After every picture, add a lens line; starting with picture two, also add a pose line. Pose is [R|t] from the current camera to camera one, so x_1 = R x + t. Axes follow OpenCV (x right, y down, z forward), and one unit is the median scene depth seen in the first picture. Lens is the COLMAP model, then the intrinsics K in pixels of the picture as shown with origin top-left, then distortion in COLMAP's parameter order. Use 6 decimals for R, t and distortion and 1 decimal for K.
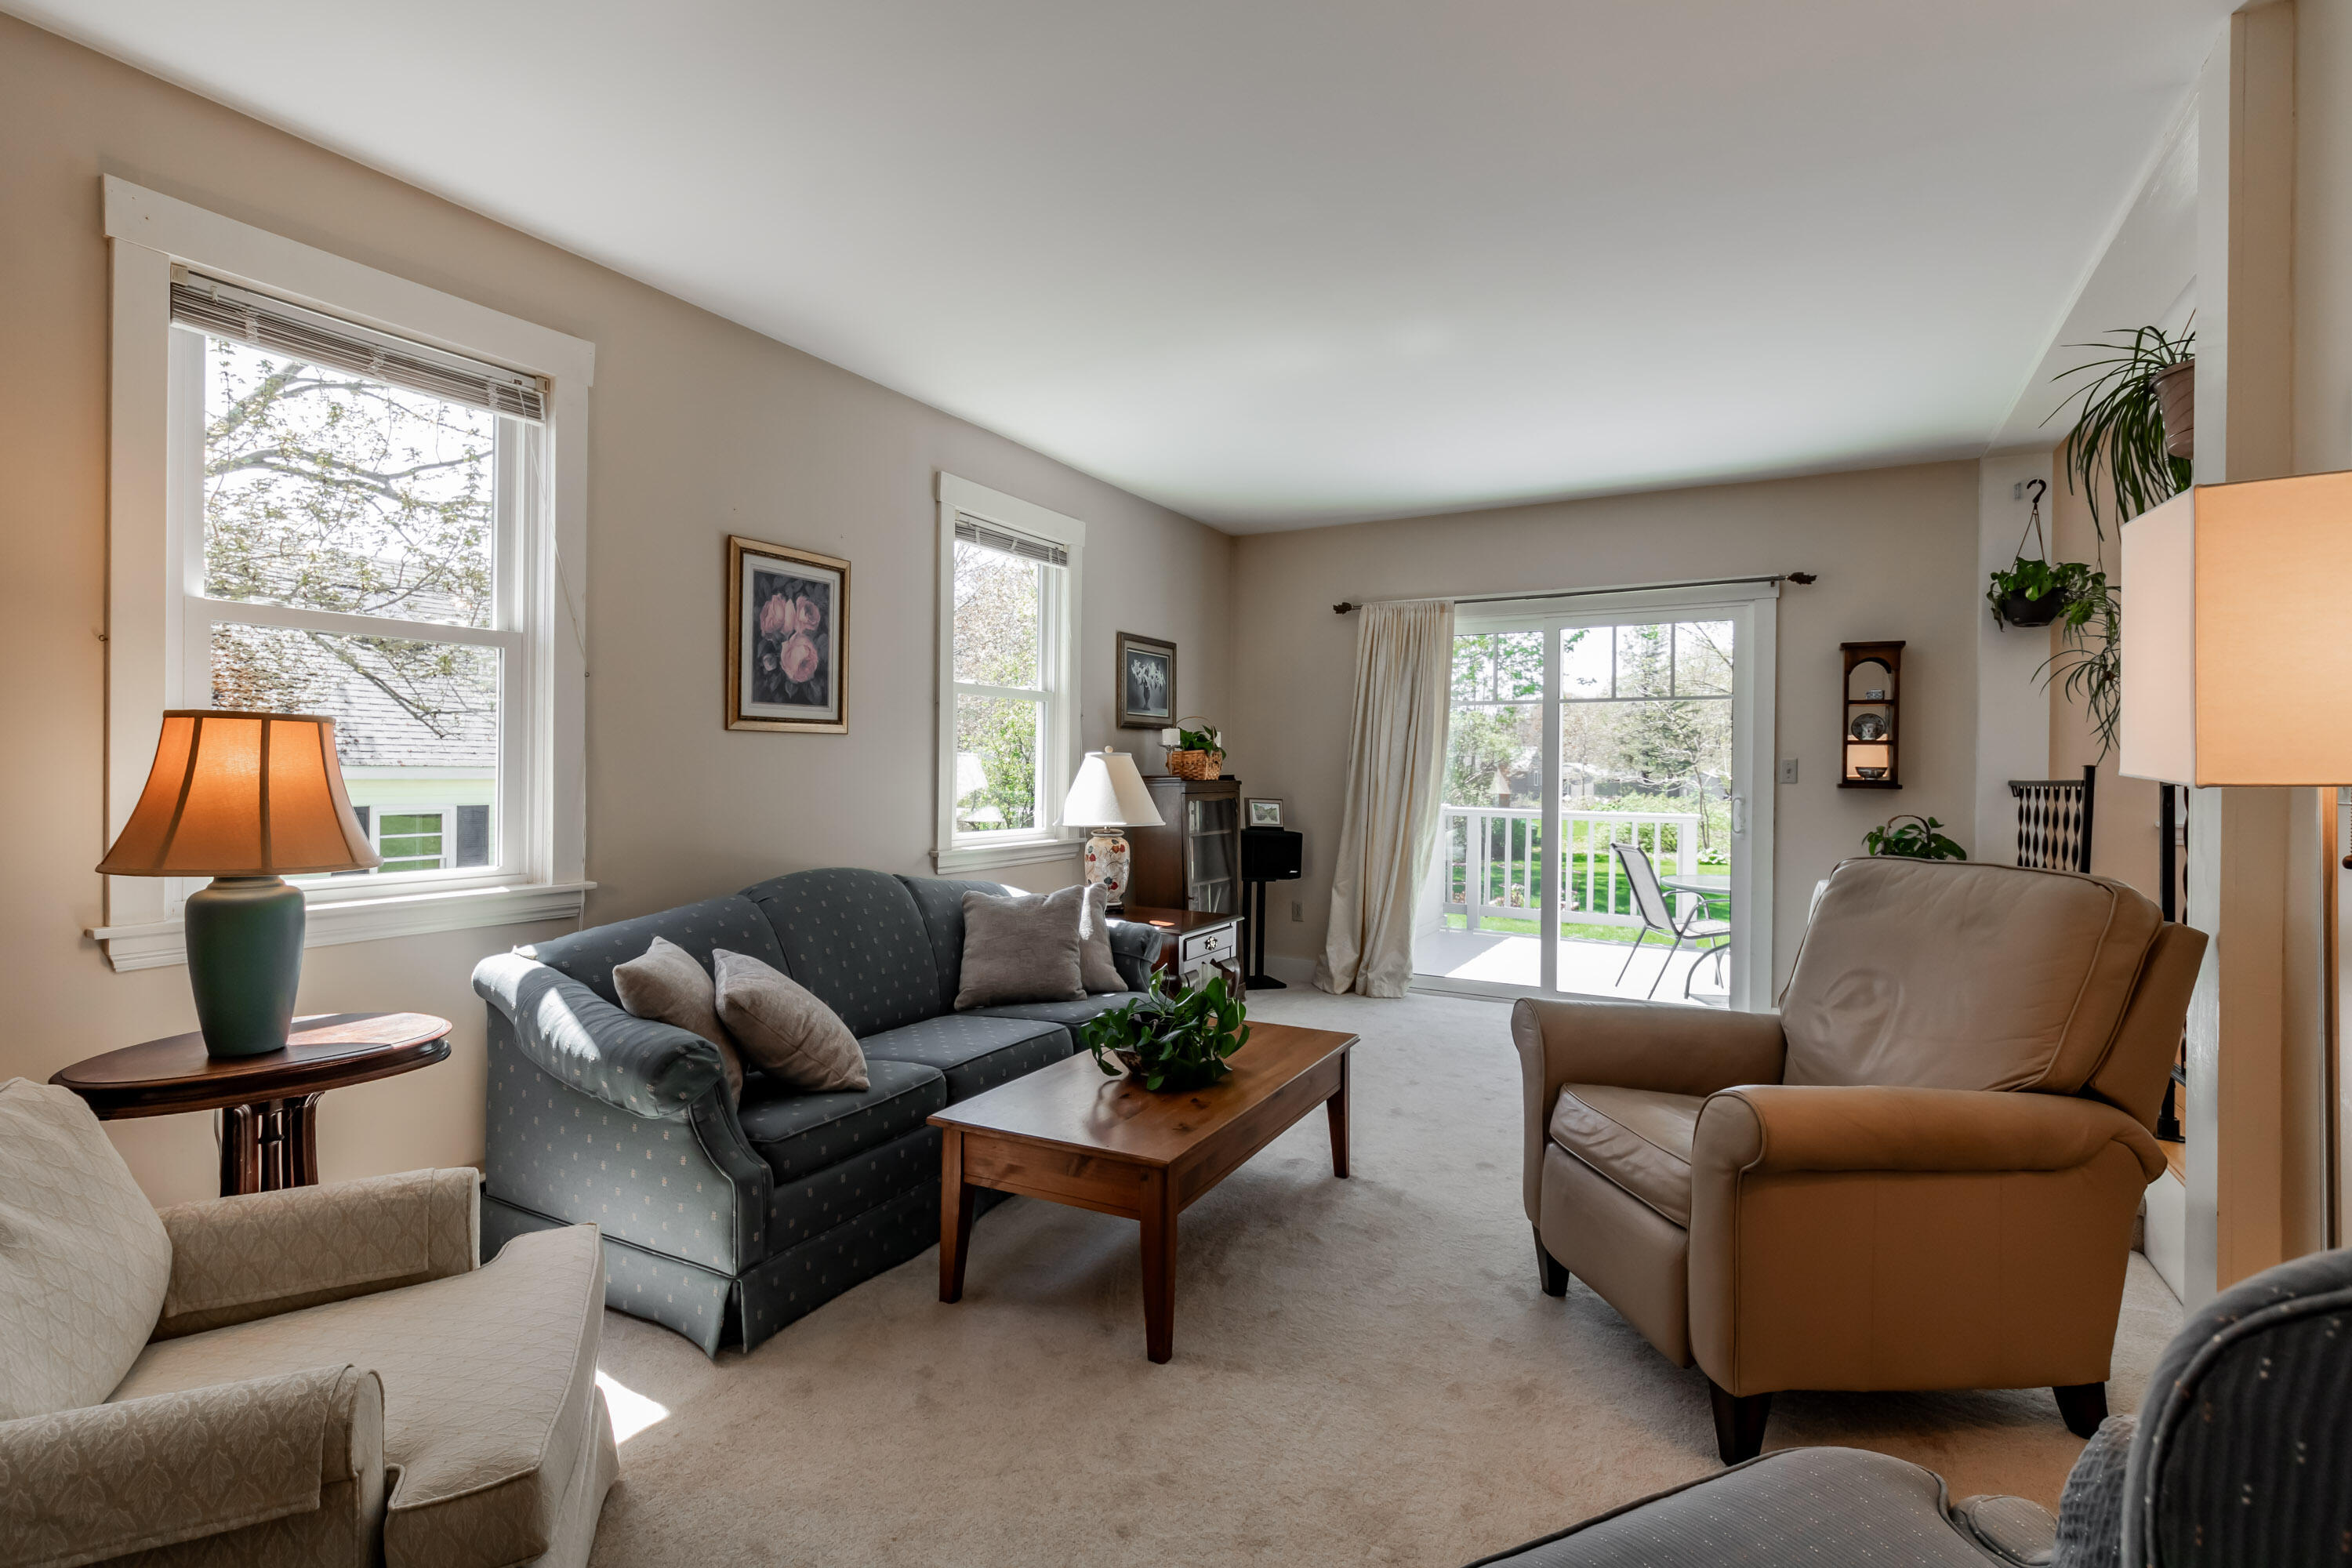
lens RADIAL K [[1112.5, 0, 1175.5], [0, 1112.5, 786.0], [0, 0, 1]] dist [0.004648, -0.000366]
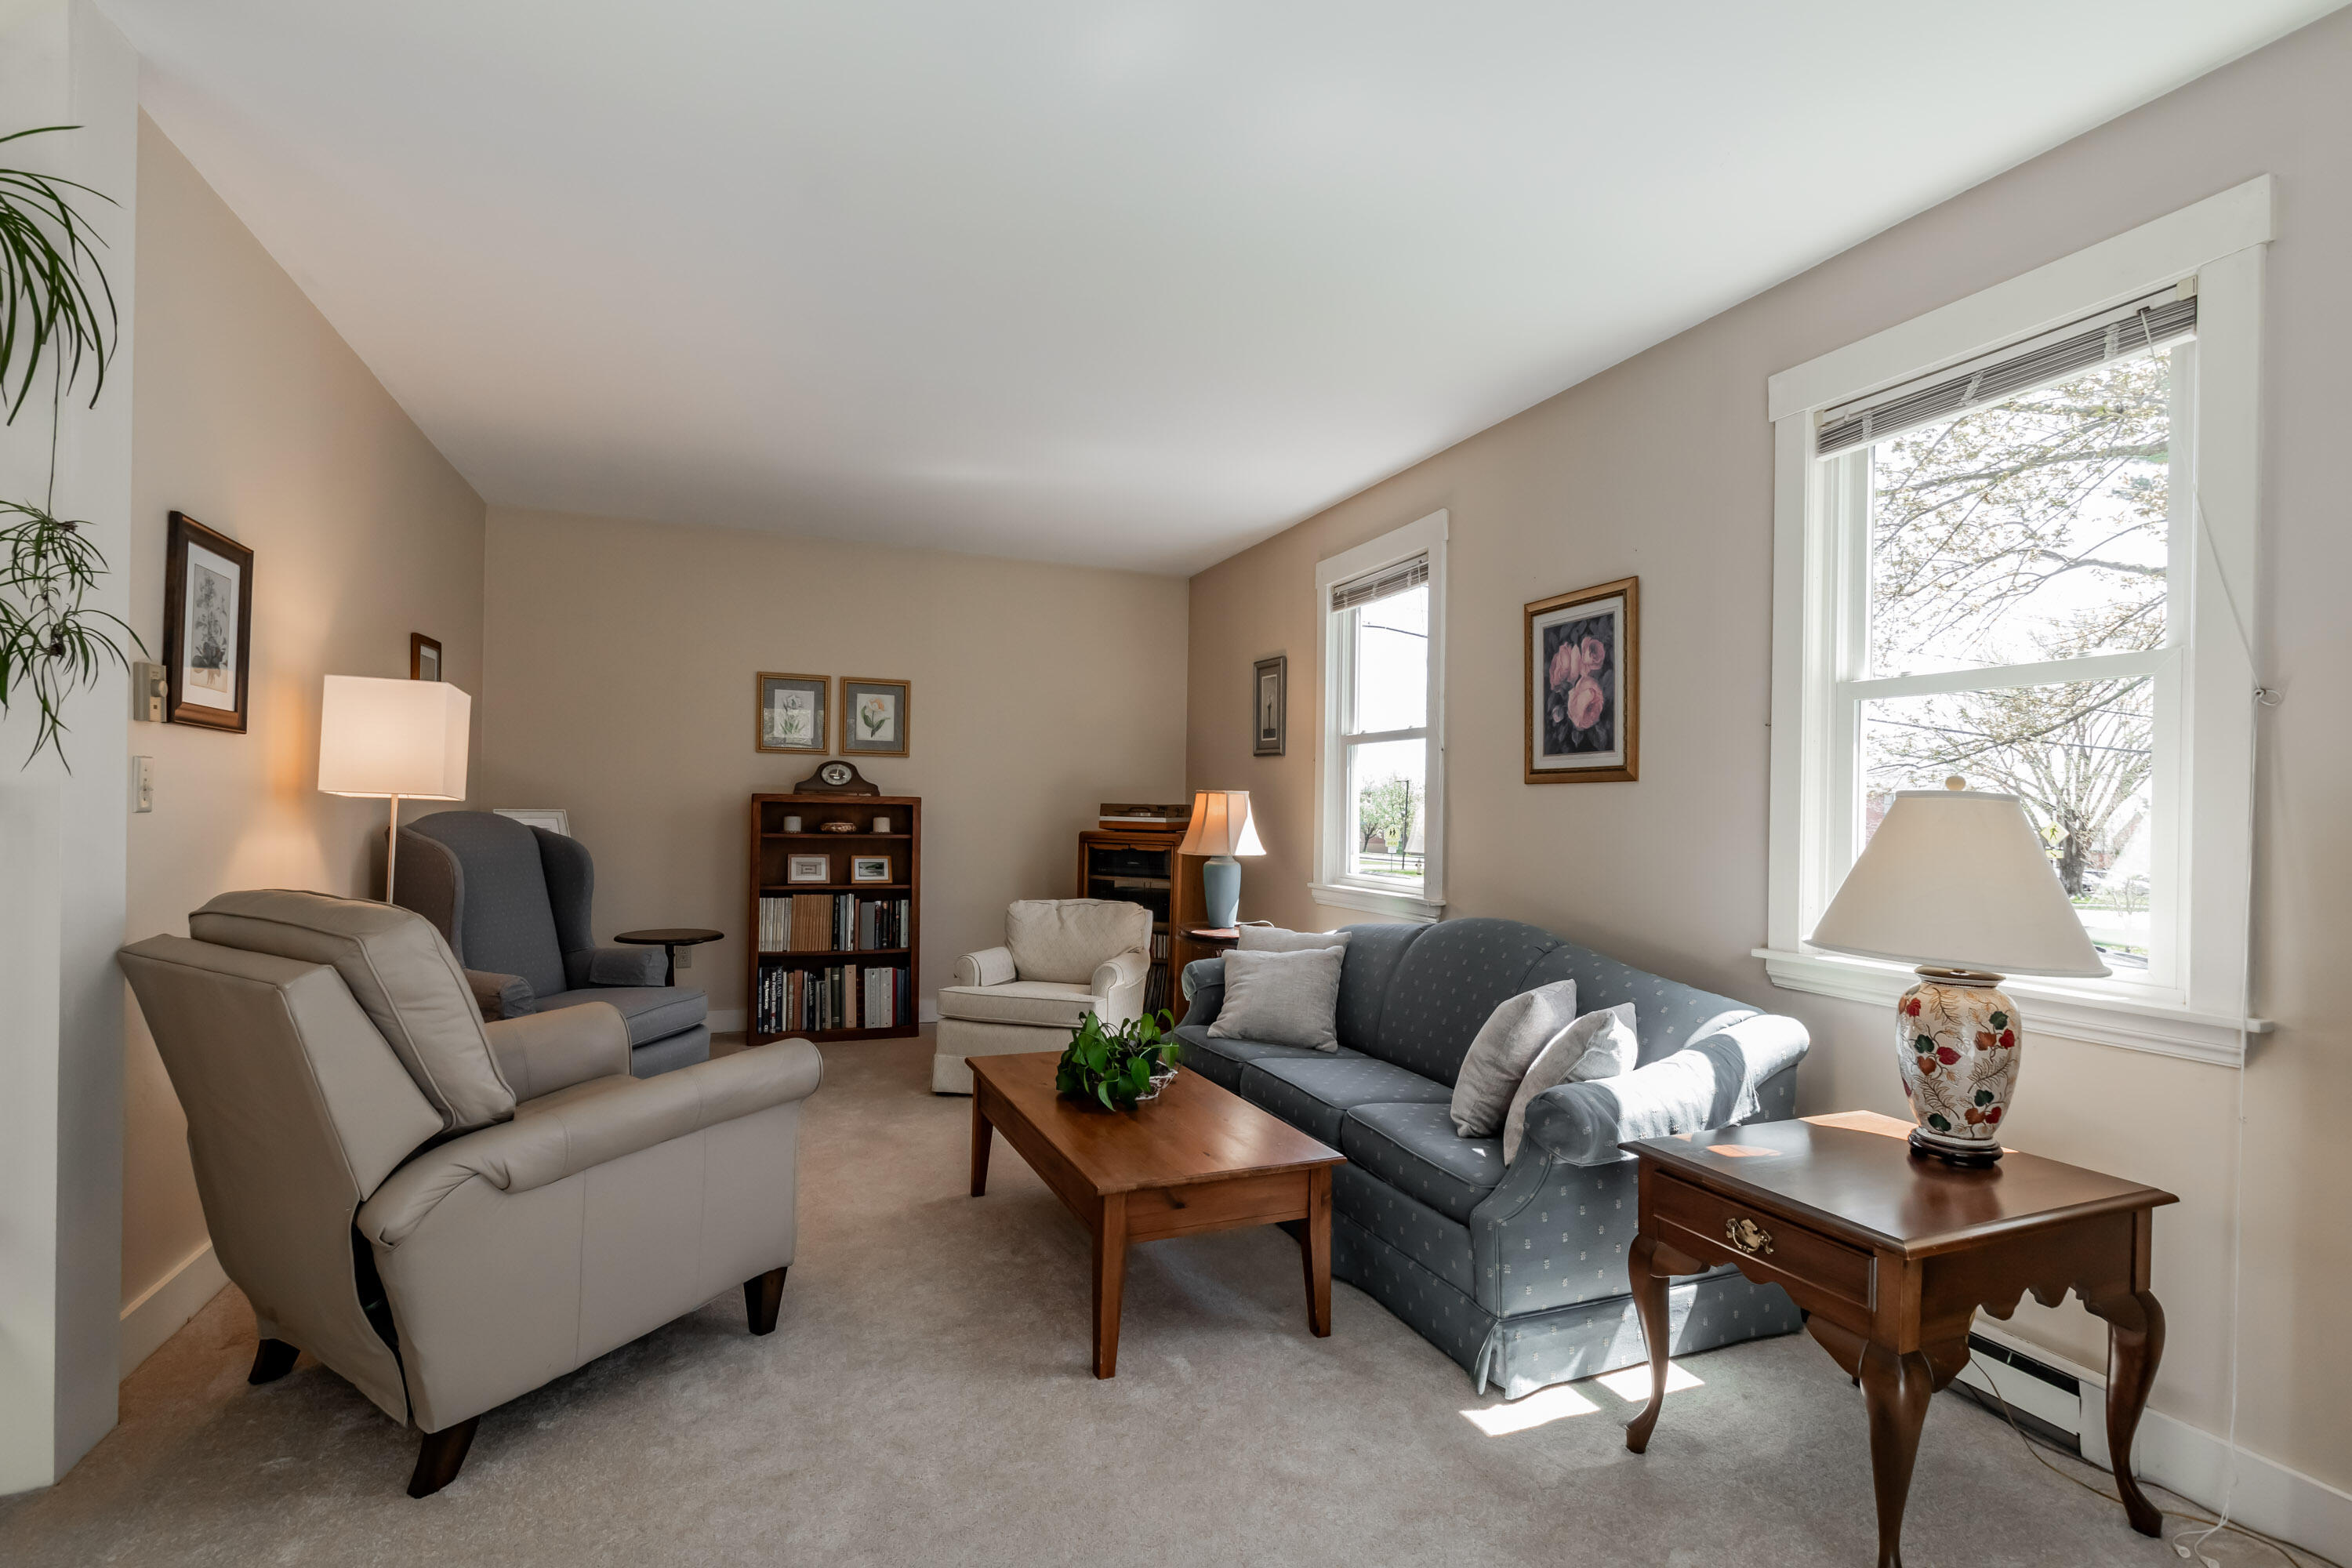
lens RADIAL K [[1112.5, 0, 1176.2], [0, 1112.5, 780.7], [0, 0, 1]] dist [0.004648, -0.000366]
pose [[-0.637147, -0.020857, -0.770460, 0.611499], [-0.017114, 0.999770, -0.012913, -0.031616], [0.770553, 0.004958, -0.637357, 1.345865]]
